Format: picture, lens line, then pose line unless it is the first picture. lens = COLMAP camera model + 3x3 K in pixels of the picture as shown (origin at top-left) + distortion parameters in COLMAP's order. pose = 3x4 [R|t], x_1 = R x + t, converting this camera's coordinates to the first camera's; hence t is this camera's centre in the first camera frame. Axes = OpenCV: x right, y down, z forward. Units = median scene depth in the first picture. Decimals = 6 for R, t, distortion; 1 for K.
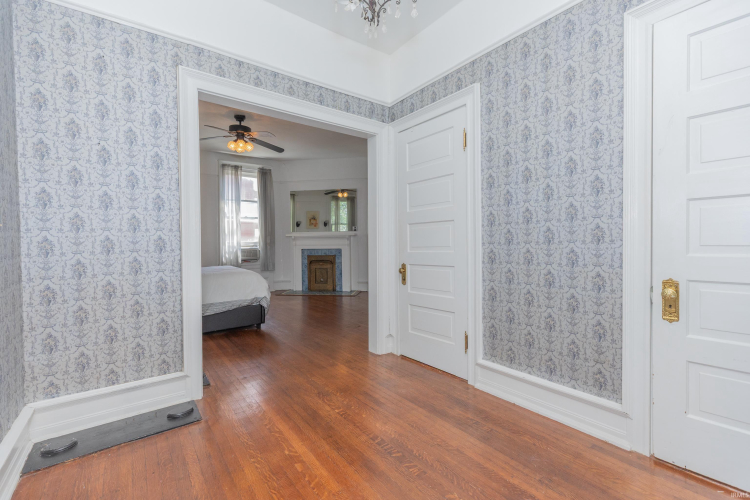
lens RADIAL K [[333.9, 0, 375.2], [0, 333.9, 250.8], [0, 0, 1]] dist [0.016538, 0.000564]
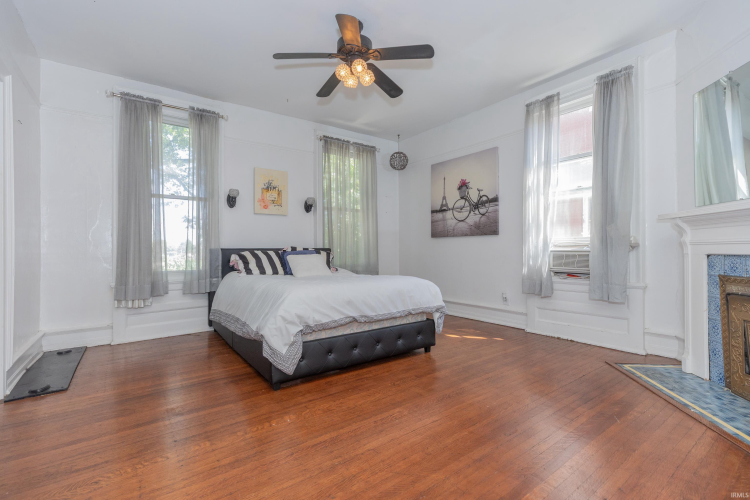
lens RADIAL K [[333.9, 0, 375.7], [0, 333.9, 248.7], [0, 0, 1]] dist [0.016538, 0.000564]
pose [[-0.077353, 0.003134, -0.996999, 0.147341], [0.000278, 0.999995, 0.003122, -0.012503], [0.997004, -0.000036, -0.077353, 0.733657]]
